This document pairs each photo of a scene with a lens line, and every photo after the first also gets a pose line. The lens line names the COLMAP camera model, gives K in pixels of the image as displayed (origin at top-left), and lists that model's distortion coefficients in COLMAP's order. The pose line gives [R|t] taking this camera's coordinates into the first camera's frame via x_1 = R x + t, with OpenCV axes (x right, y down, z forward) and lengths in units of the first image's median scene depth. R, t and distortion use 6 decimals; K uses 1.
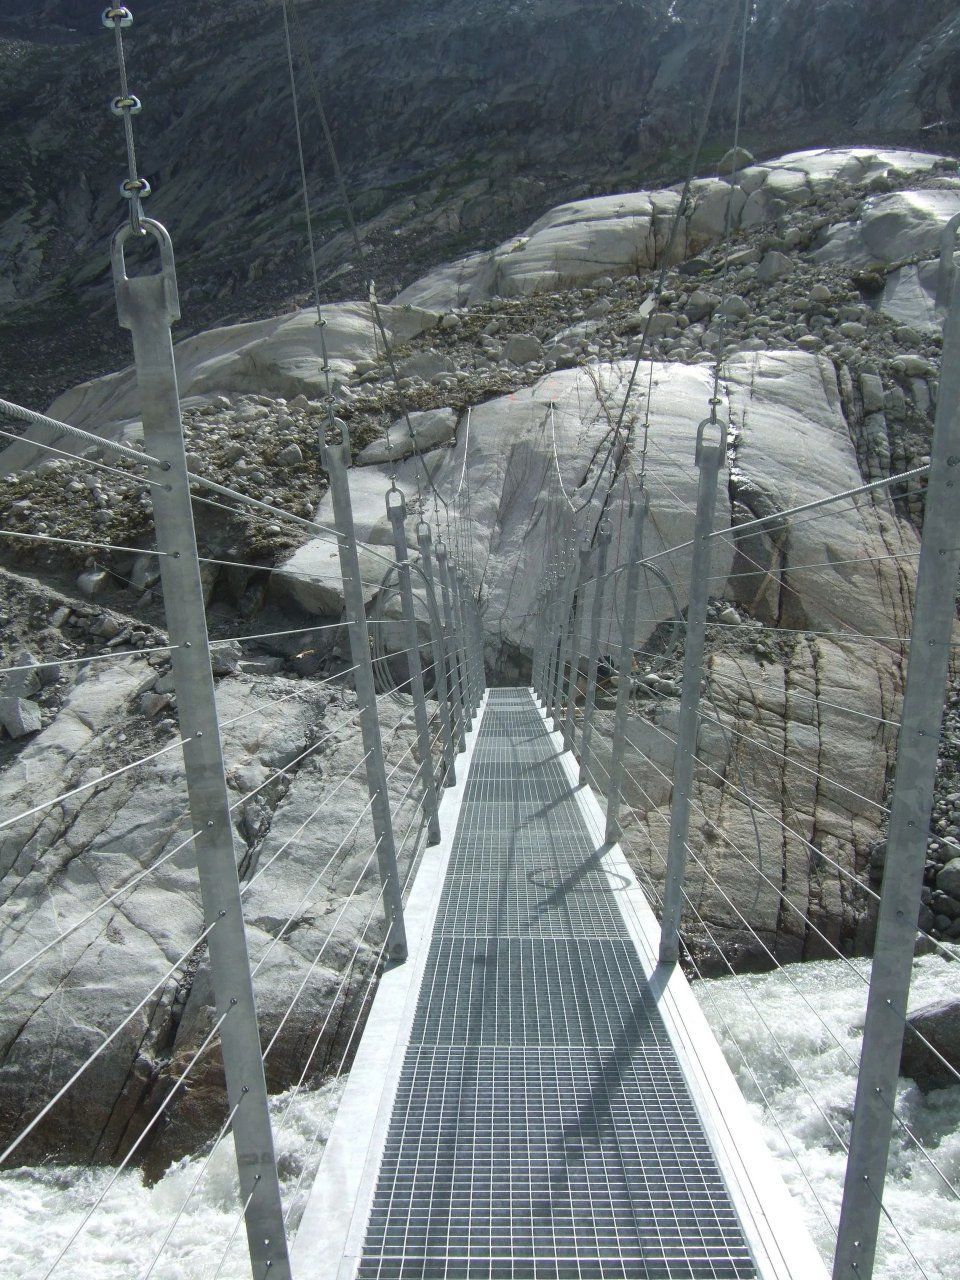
lens RADIAL K [[1032.6, 0, 478.0], [0, 1032.6, 630.2], [0, 0, 1]] dist [-0.048677, 0.003528]
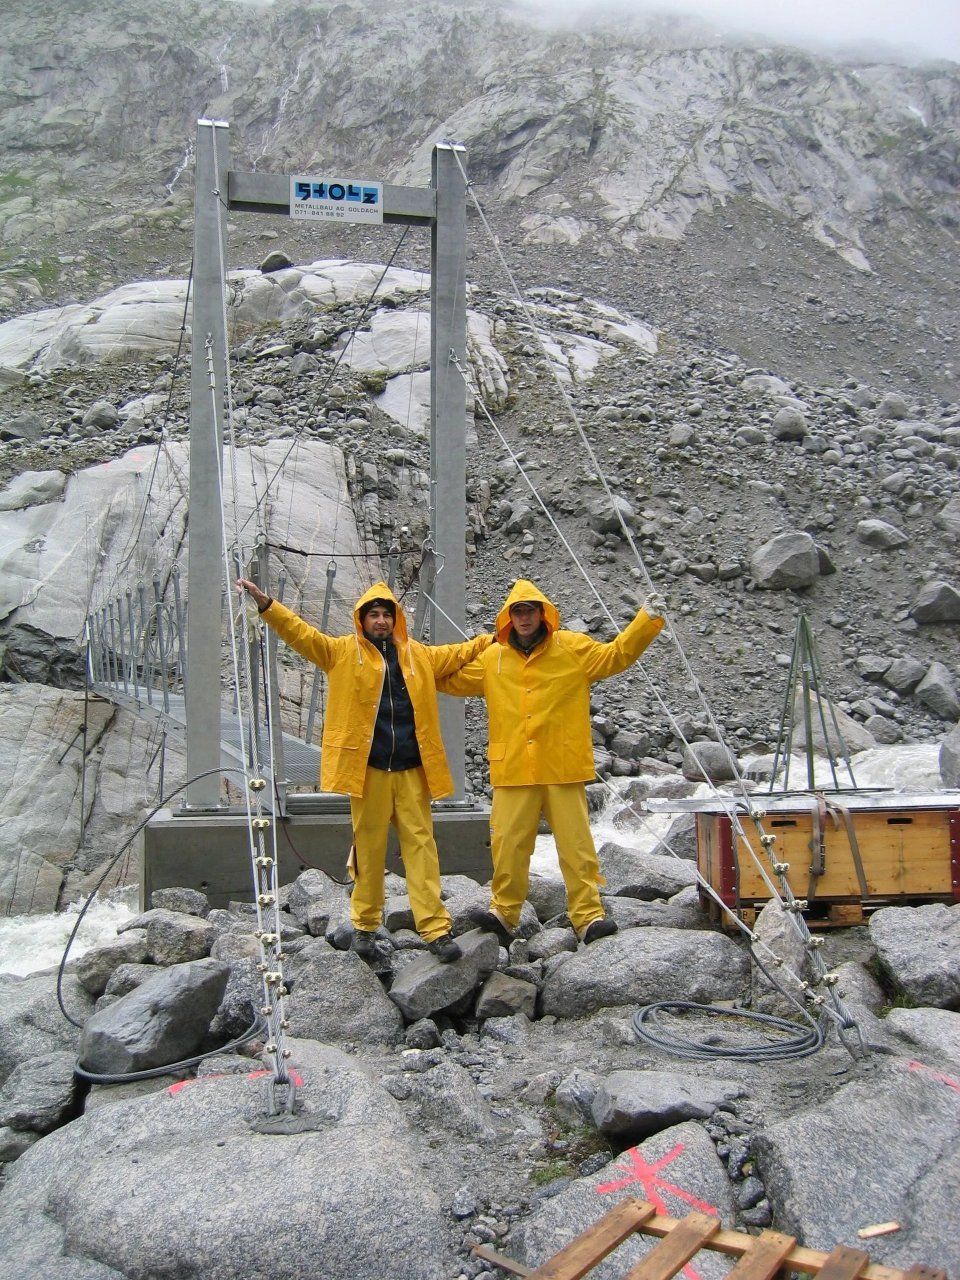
lens RADIAL K [[1032.6, 0, 479.0], [0, 1032.6, 633.2], [0, 0, 1]] dist [-0.048677, 0.003528]
pose [[0.896258, 0.030691, 0.442470, -0.076549], [-0.021405, 0.999434, -0.025965, 0.008837], [-0.443016, 0.013800, 0.896407, -0.260860]]
